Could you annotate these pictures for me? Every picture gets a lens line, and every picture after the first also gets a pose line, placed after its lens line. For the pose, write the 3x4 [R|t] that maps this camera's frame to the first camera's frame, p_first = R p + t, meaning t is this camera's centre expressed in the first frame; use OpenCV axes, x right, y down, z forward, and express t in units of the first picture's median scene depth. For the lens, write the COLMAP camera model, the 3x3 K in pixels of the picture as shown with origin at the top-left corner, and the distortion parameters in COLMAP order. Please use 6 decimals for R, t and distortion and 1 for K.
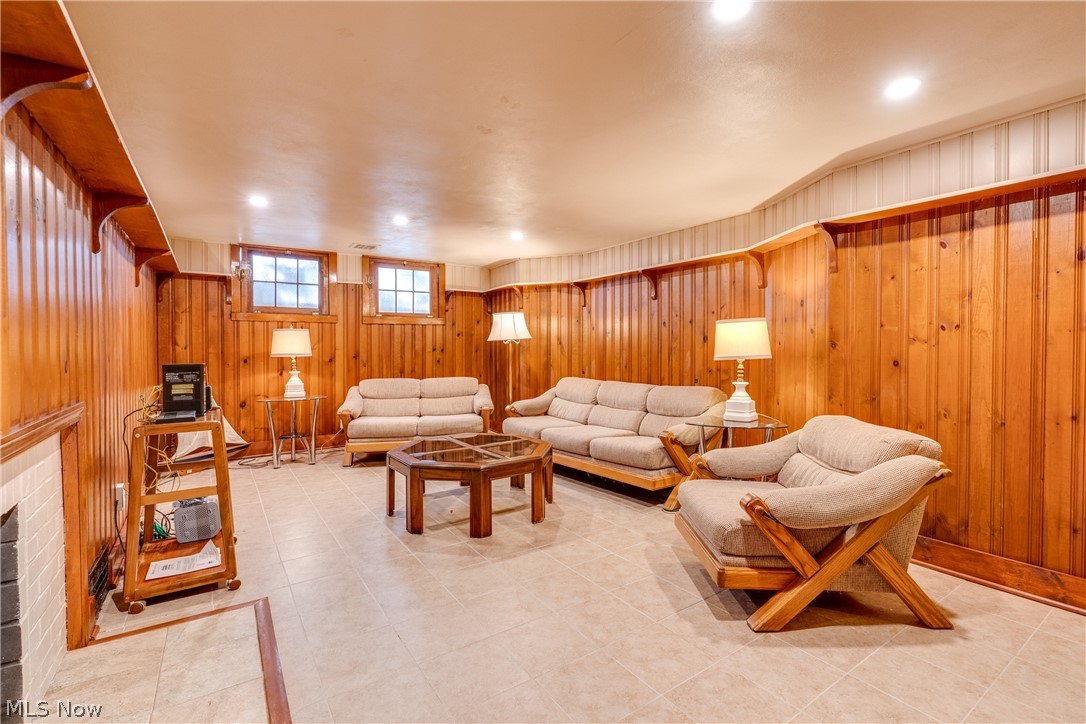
lens RADIAL K [[495.5, 0, 542.7], [0, 495.5, 355.7], [0, 0, 1]] dist [-0.000975, 0.000024]
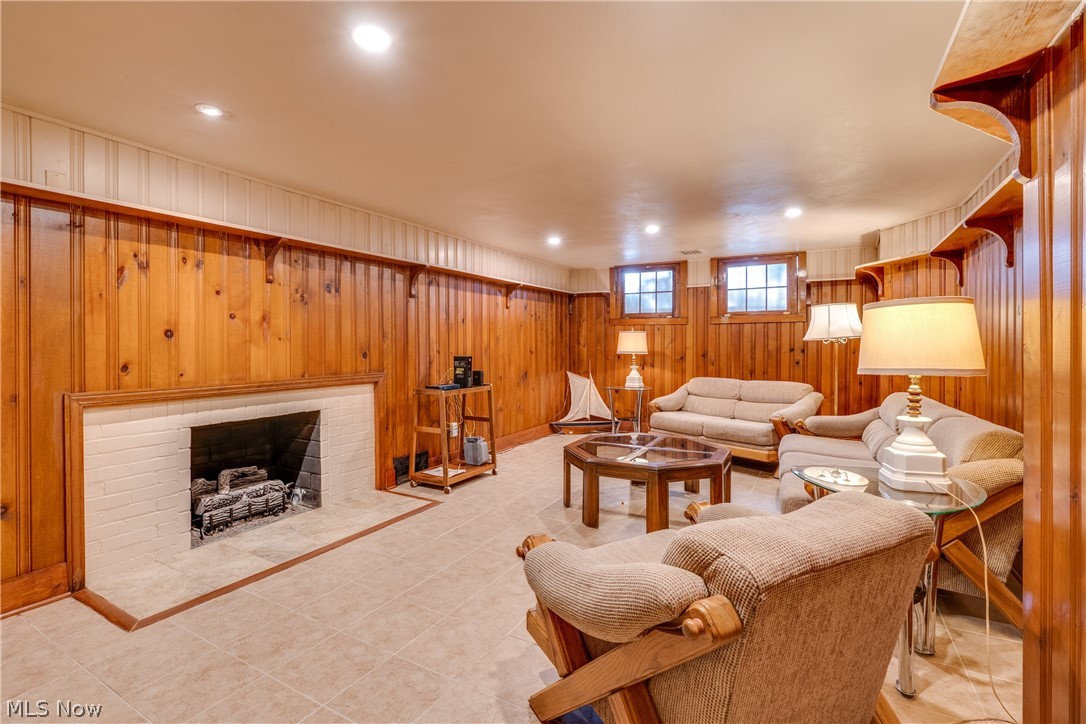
lens RADIAL K [[488.4, 0, 542.9], [0, 488.4, 347.0], [0, 0, 1]] dist [-0.001437, -0.000069]
pose [[0.448117, 0.008696, -0.893932, 0.422440], [-0.020474, 0.999790, -0.000538, -0.008881], [0.893740, 0.018544, 0.448202, 0.239401]]
